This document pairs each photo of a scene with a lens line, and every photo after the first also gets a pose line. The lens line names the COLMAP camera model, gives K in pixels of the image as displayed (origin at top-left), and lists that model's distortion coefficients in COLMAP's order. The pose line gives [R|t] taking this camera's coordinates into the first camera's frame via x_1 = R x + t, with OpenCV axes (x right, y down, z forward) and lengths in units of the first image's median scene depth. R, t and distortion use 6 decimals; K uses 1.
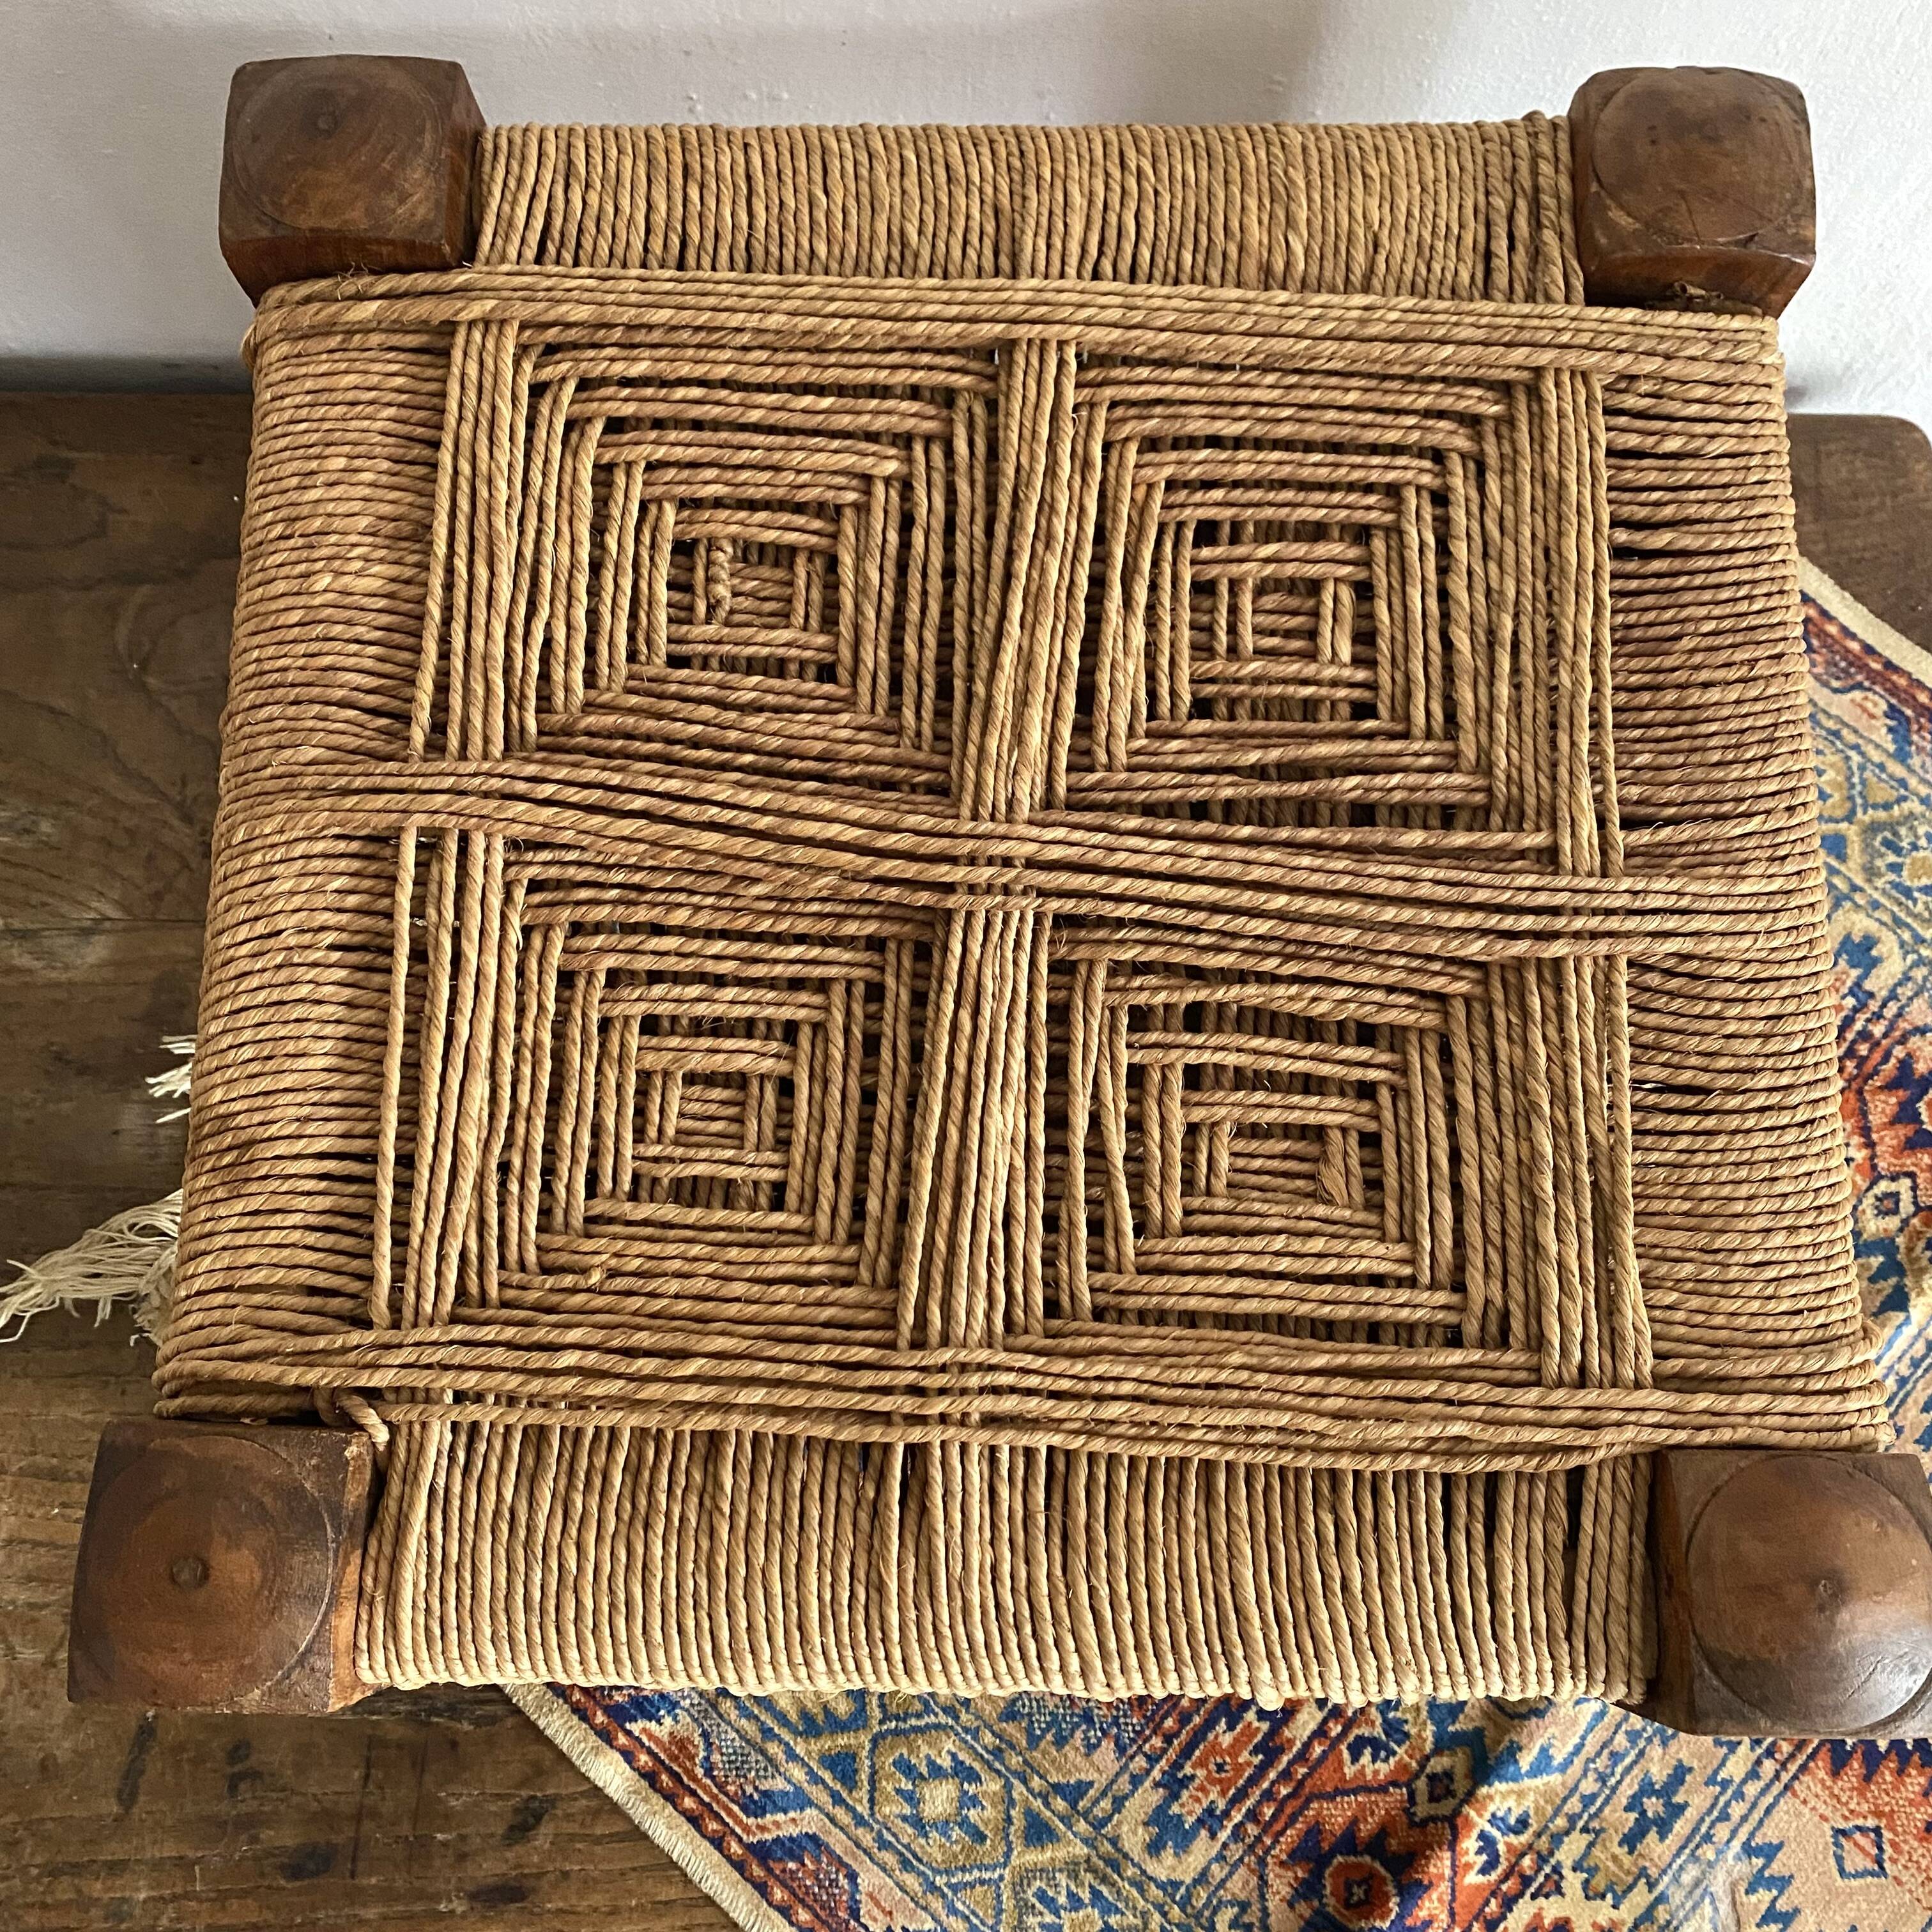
lens RADIAL K [[1919.8, 0, 965.5], [0, 1919.8, 891.3], [0, 0, 1]] dist [-0.014486, -0.023590]
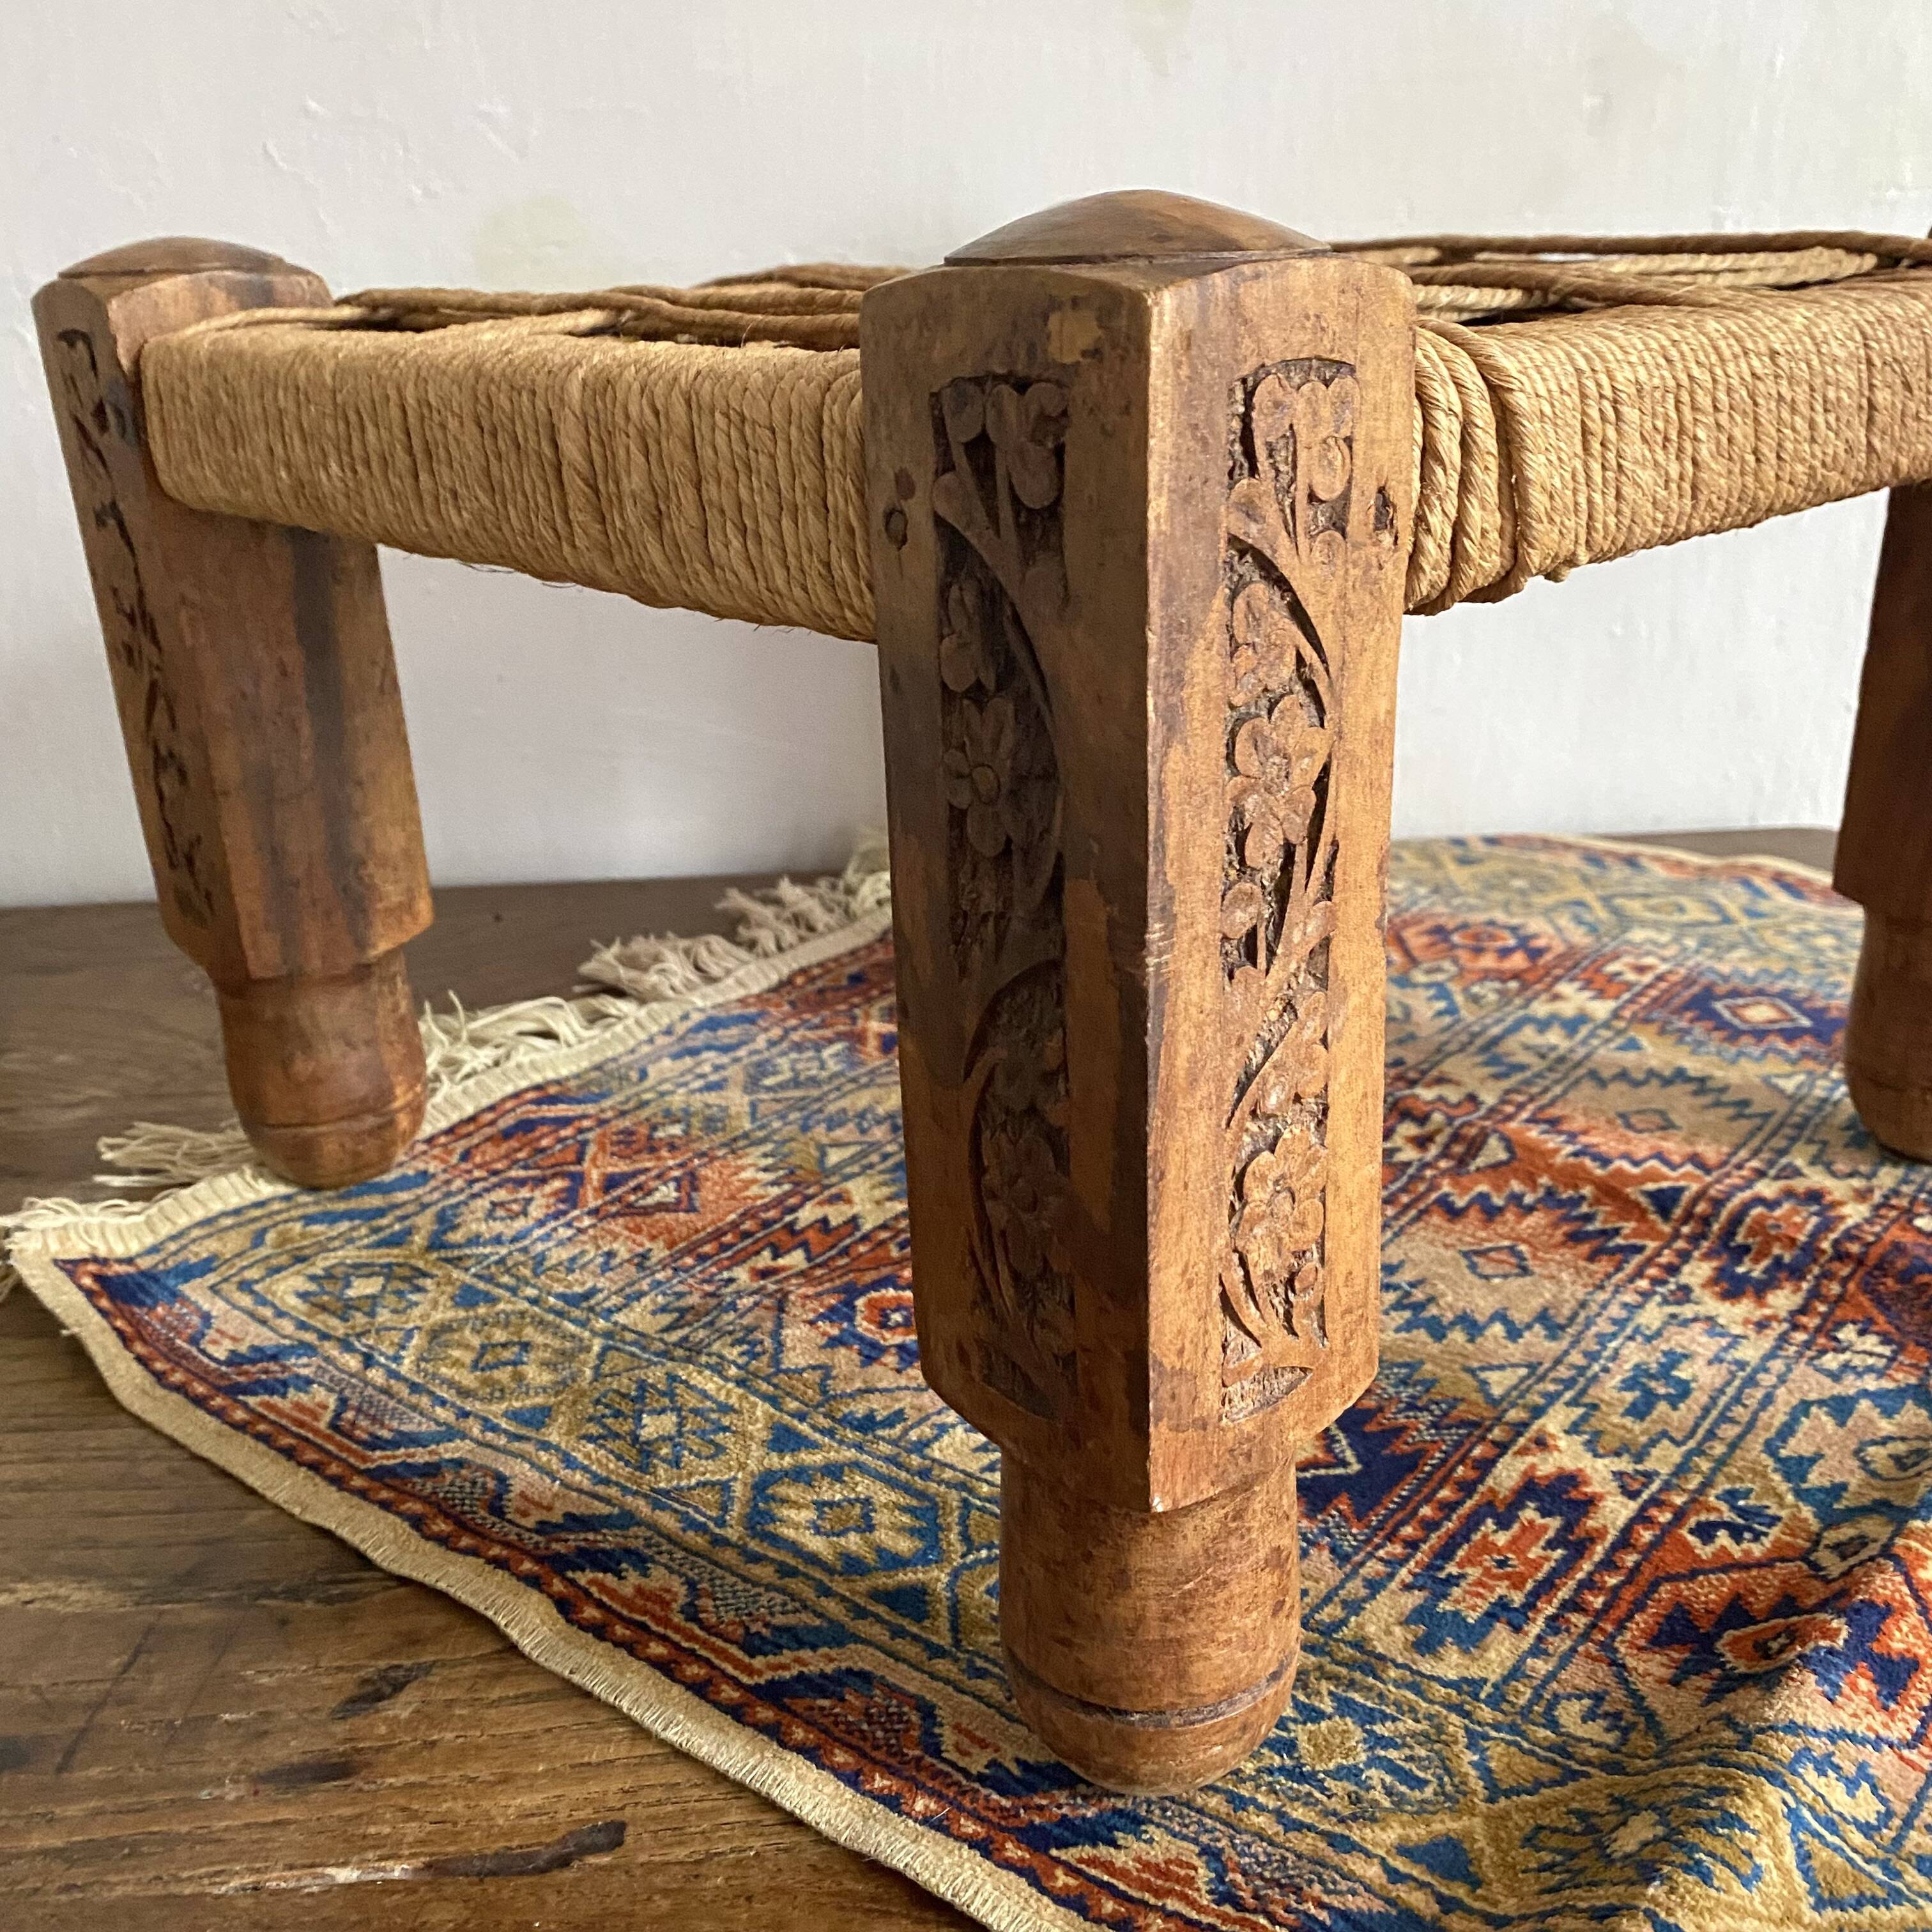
lens RADIAL K [[1989.4, 0, 980.3], [0, 1989.4, 954.1], [0, 0, 1]] dist [0.025934, -0.056331]
pose [[0.999504, -0.027679, 0.014988, -0.045140], [0.027940, 0.560896, -0.827415, 0.903176], [0.014495, 0.827423, 0.561391, 0.466607]]
